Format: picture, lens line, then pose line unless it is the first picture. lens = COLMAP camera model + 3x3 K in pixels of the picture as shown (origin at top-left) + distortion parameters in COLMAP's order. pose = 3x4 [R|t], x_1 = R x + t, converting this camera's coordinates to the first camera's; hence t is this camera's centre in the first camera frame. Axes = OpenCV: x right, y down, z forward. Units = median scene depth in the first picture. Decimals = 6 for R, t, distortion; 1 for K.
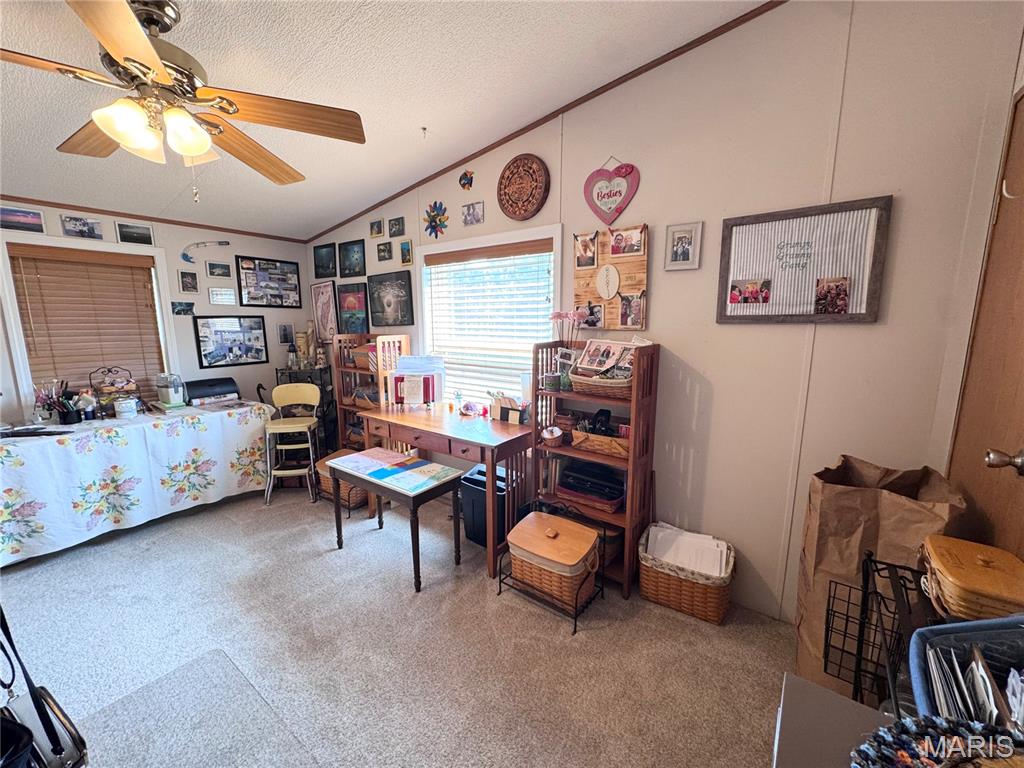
lens RADIAL K [[408.6, 0, 515.4], [0, 408.6, 382.8], [0, 0, 1]] dist [-0.000391, -0.000460]
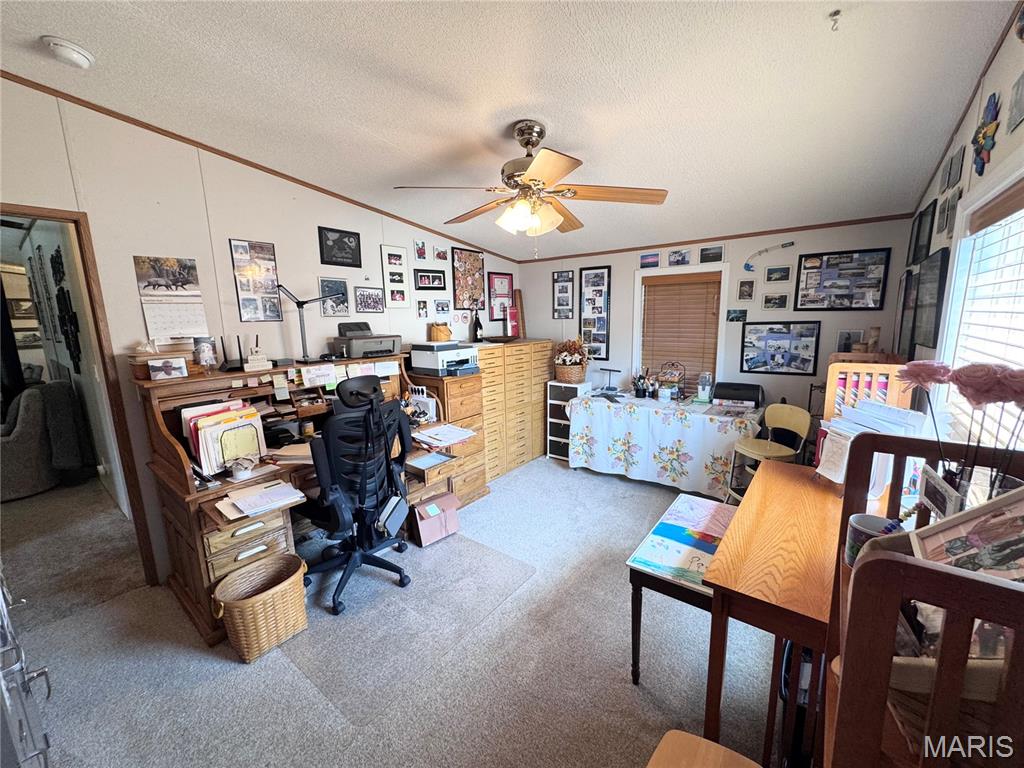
lens RADIAL K [[408.6, 0, 513.3], [0, 408.6, 385.6], [0, 0, 1]] dist [-0.000391, -0.000460]
pose [[-0.024622, 0.171806, -0.984823, 0.300581], [-0.127671, 0.976515, 0.173549, -0.113530], [0.991511, 0.130006, -0.002109, 0.440863]]
